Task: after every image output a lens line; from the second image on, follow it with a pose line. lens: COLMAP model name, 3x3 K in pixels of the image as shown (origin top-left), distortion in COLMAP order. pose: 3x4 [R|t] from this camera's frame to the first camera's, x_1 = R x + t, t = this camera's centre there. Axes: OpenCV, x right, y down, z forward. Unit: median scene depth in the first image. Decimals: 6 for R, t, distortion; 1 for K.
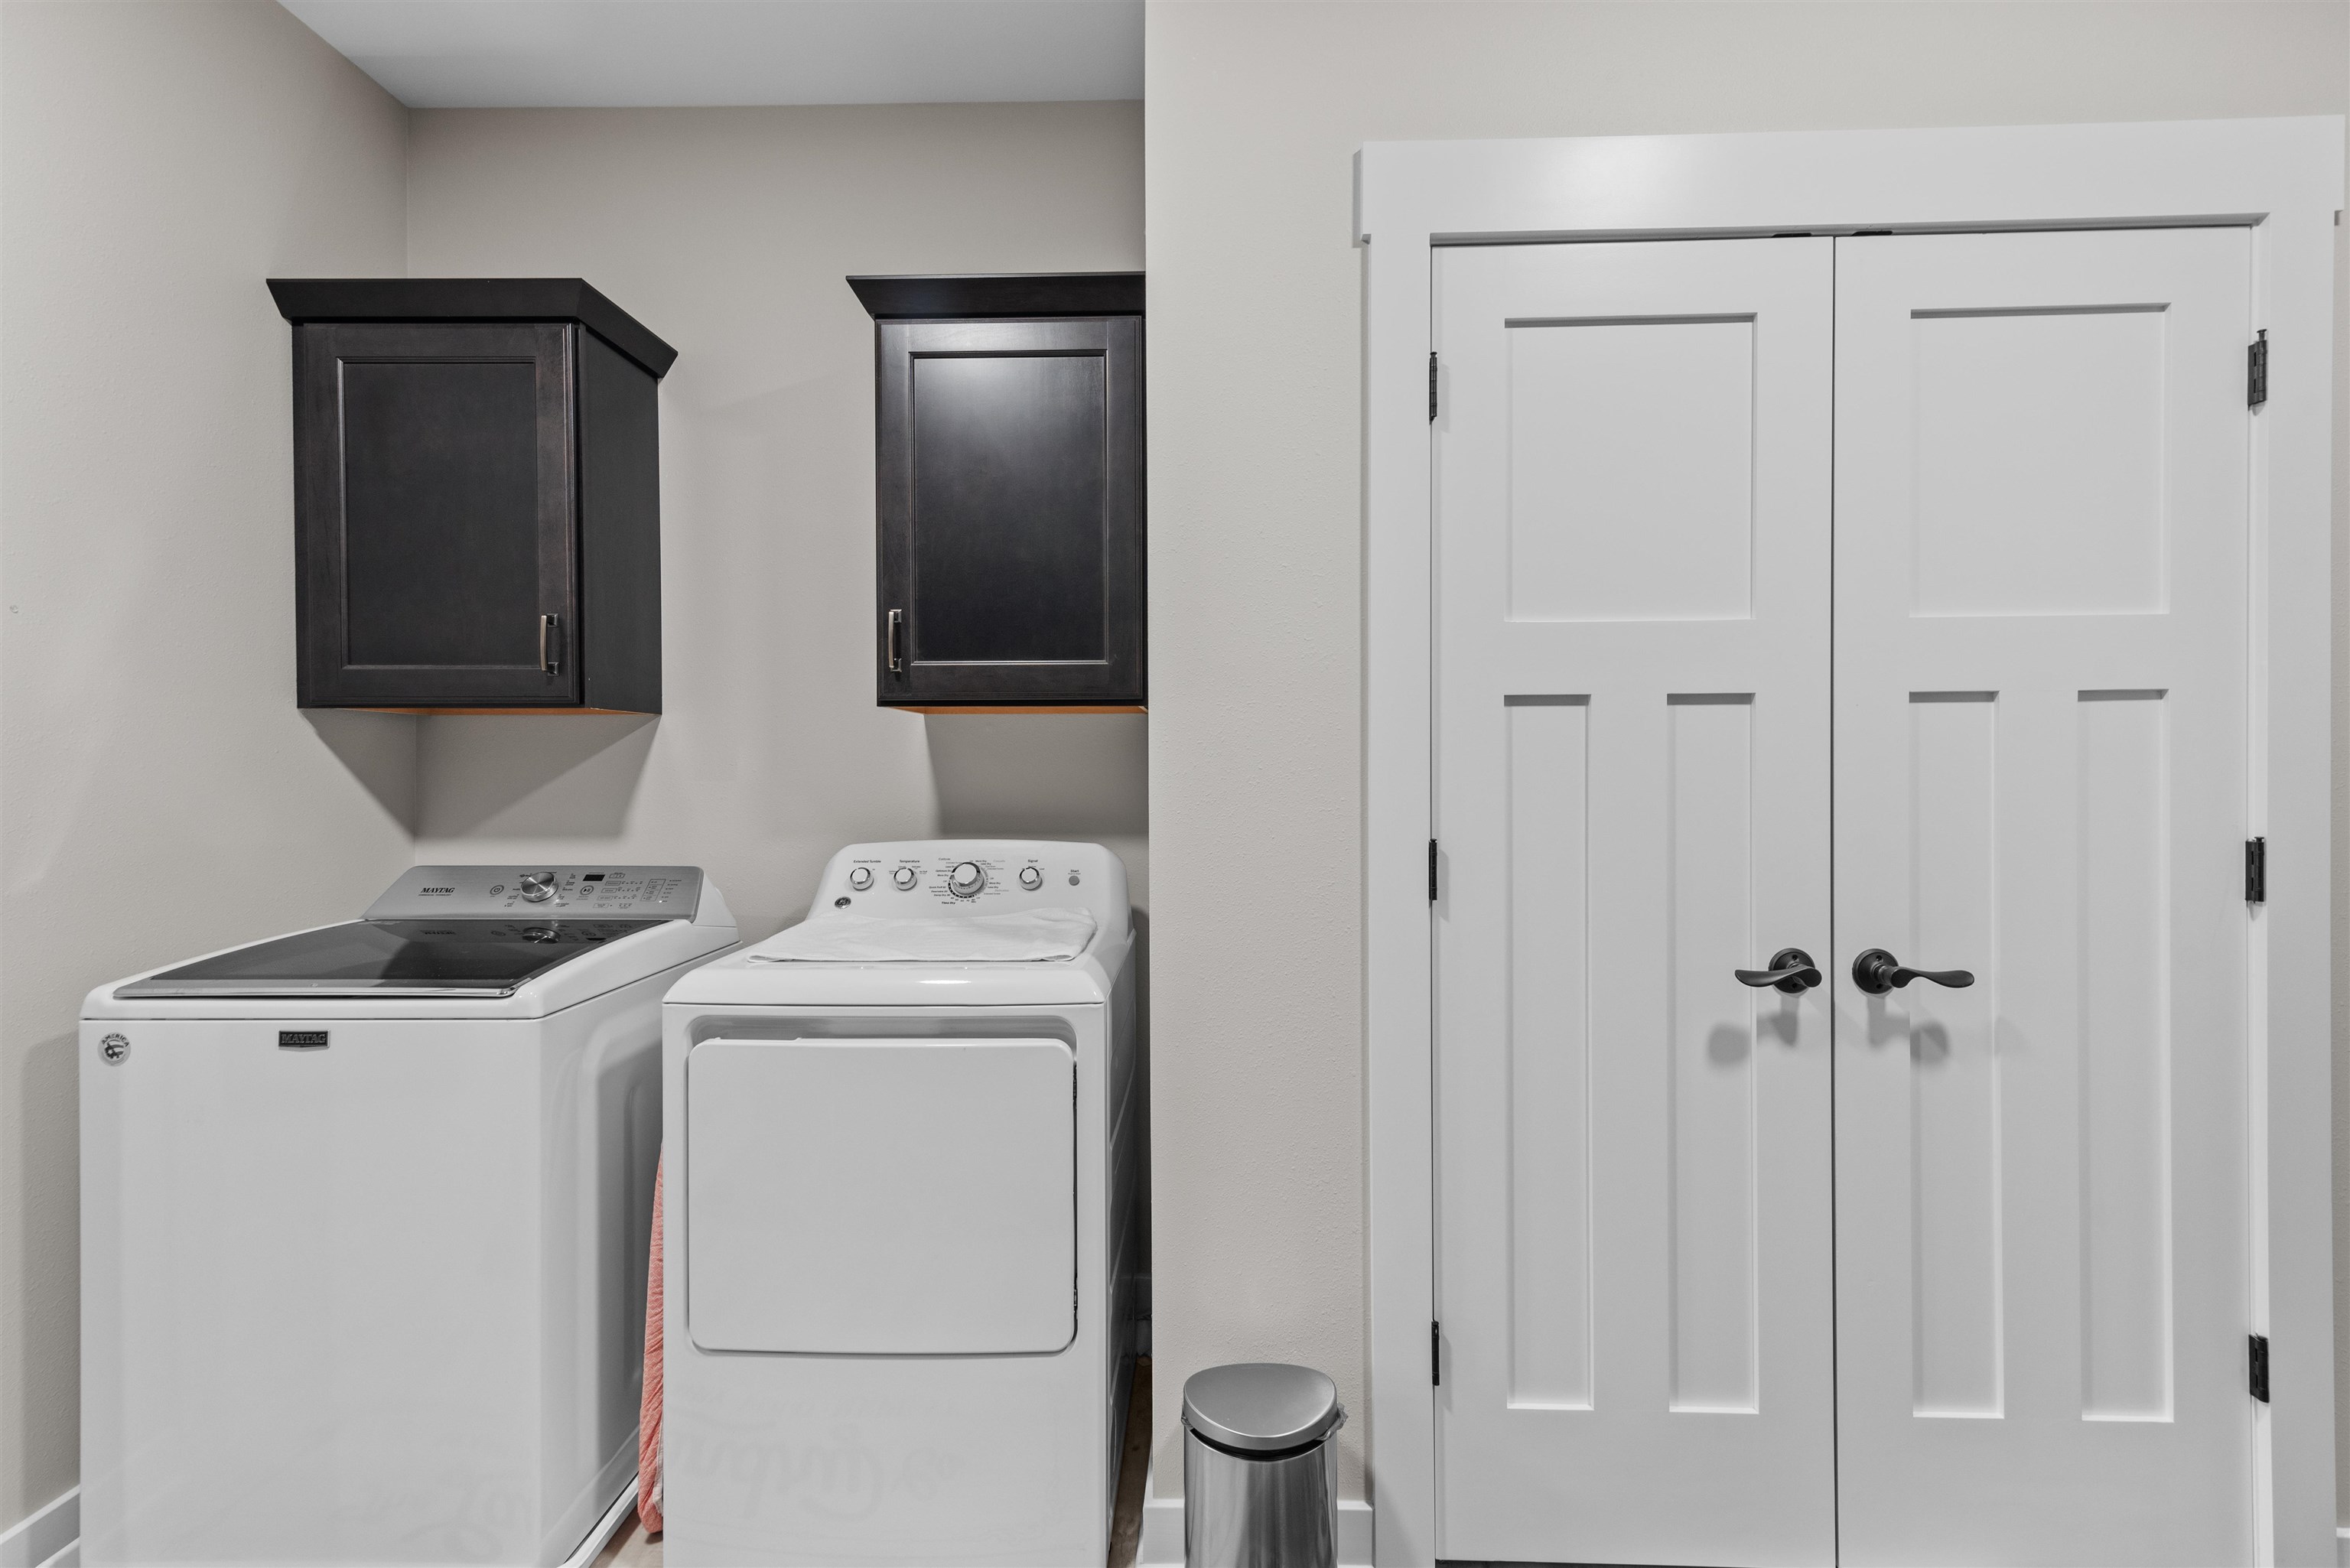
lens RADIAL K [[1059.1, 0, 1181.3], [0, 1059.1, 775.9], [0, 0, 1]] dist [0.017151, -0.000685]
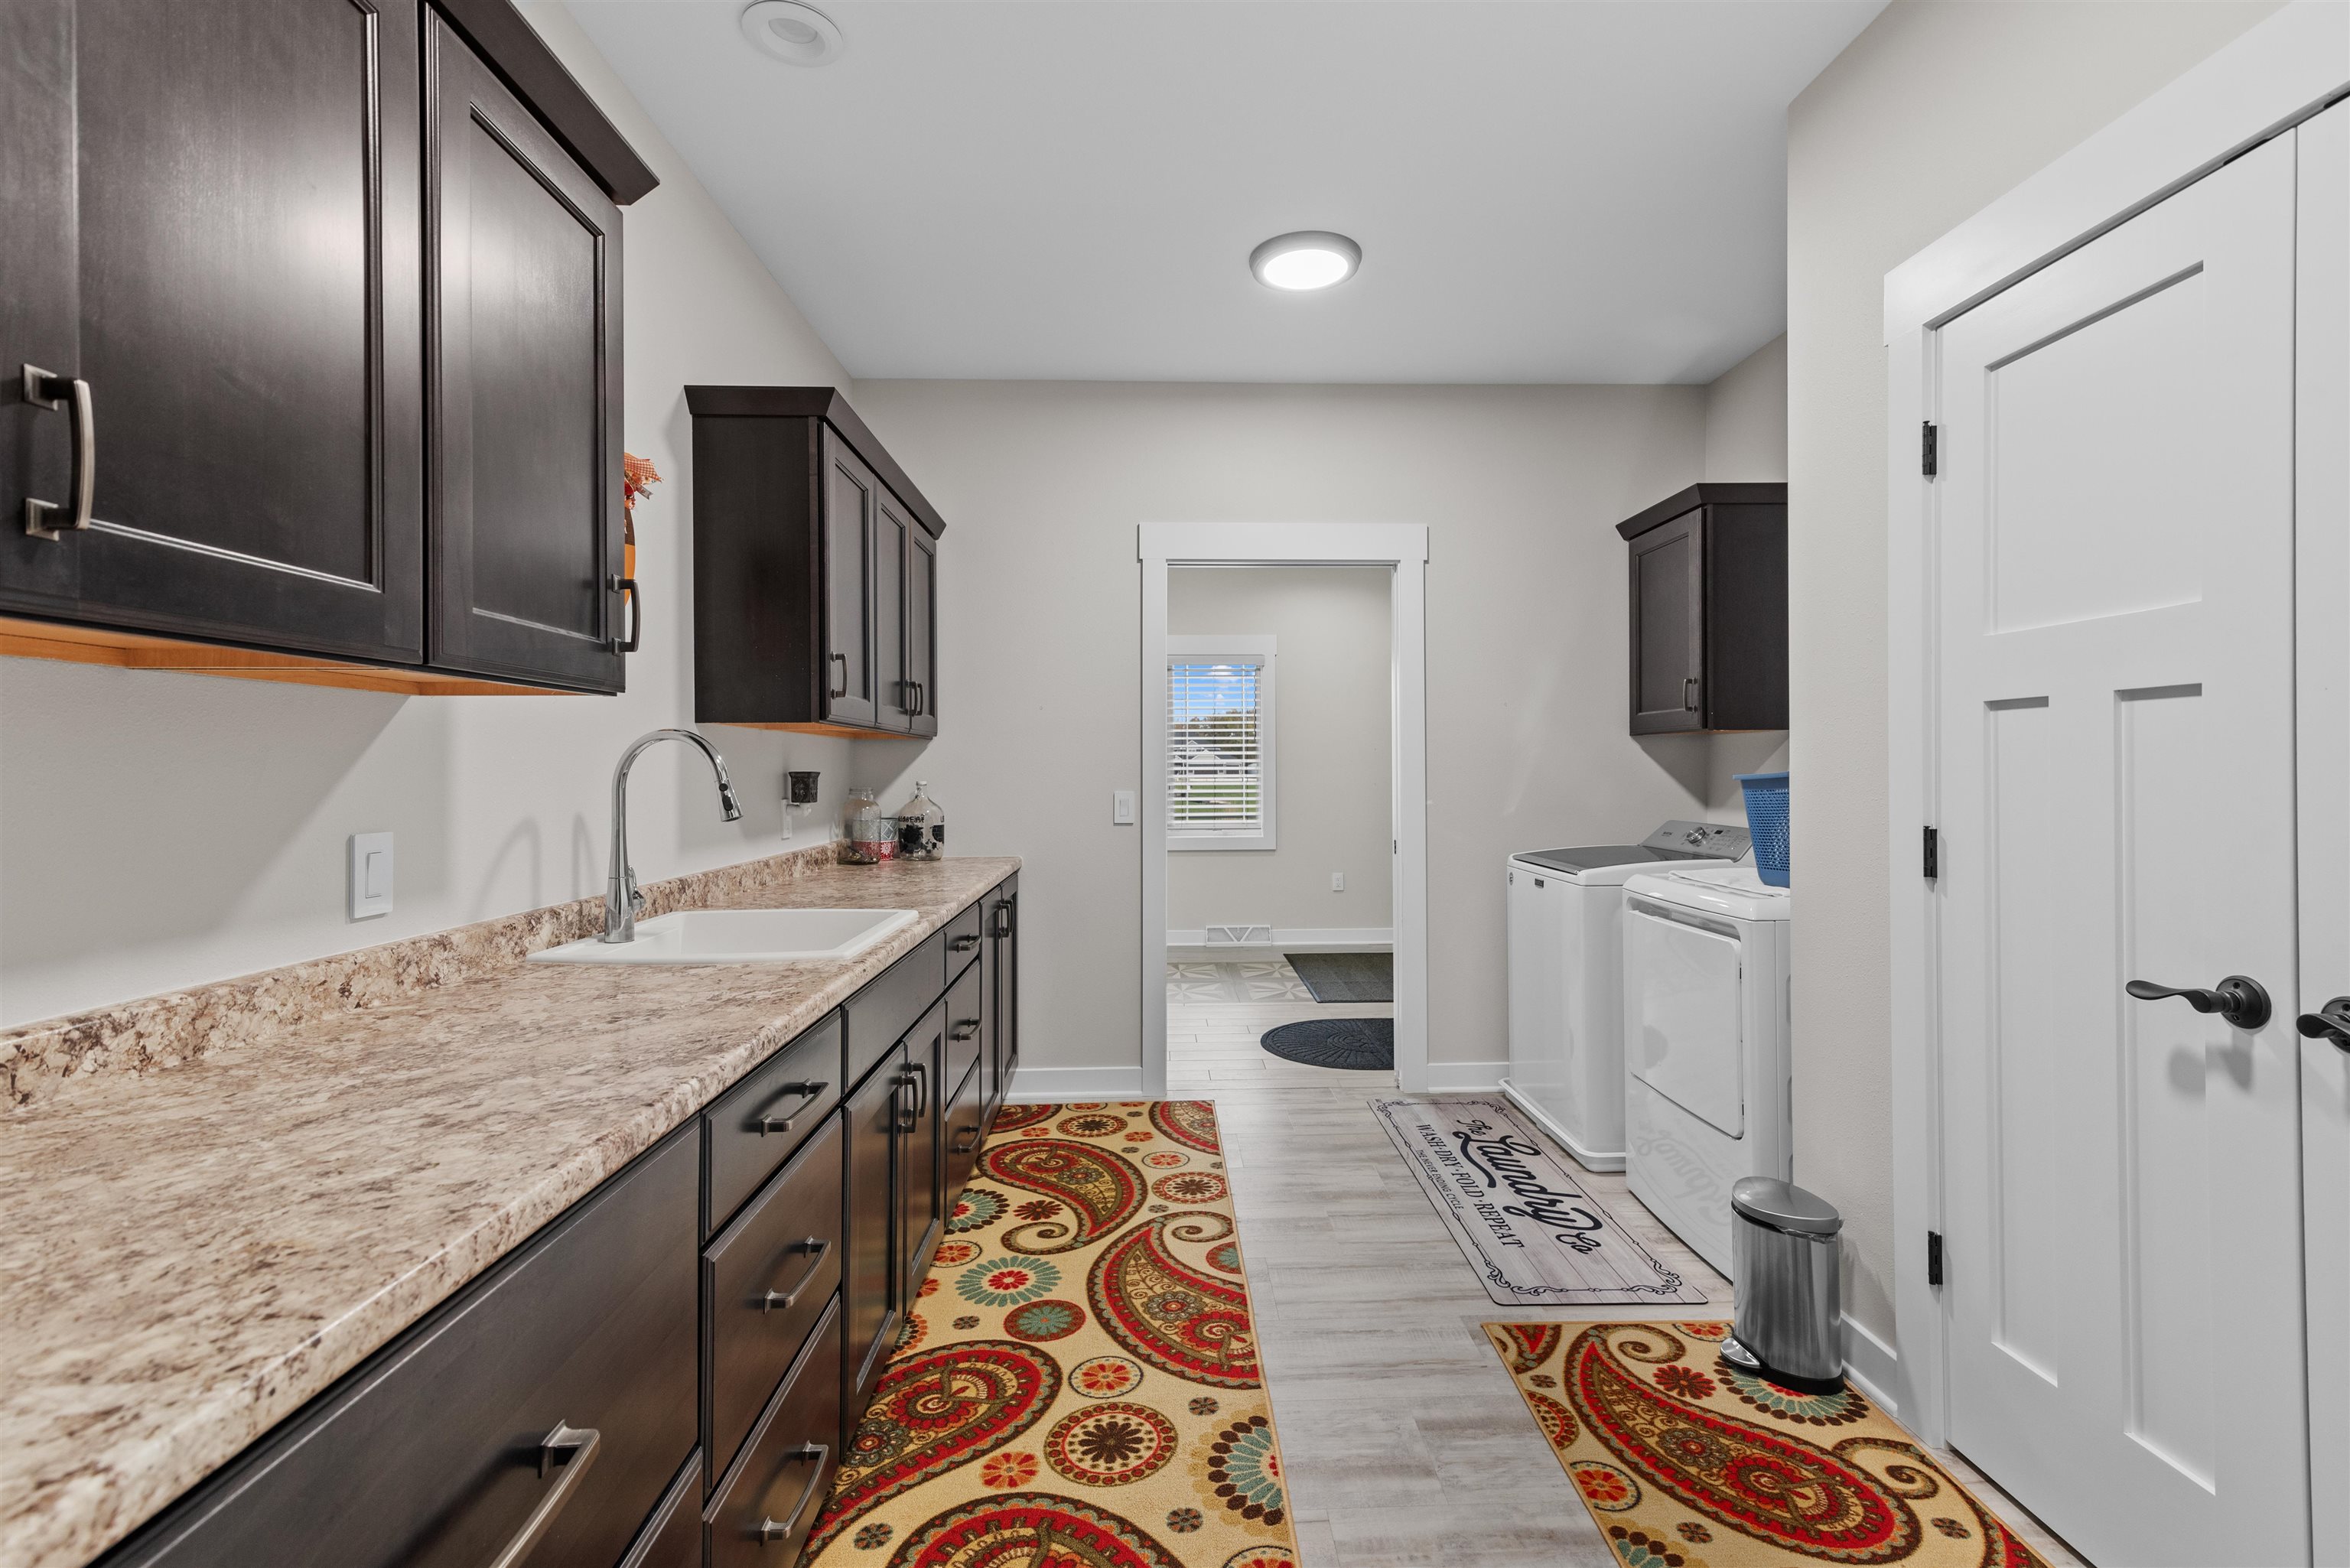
lens RADIAL K [[1069.0, 0, 1186.4], [0, 1069.0, 752.6], [0, 0, 1]] dist [0.018673, -0.000492]
pose [[0.058514, -0.013014, -0.998202, 1.398961], [-0.002717, 0.999909, -0.013195, -0.004942], [0.998283, 0.003484, 0.058474, 0.093870]]
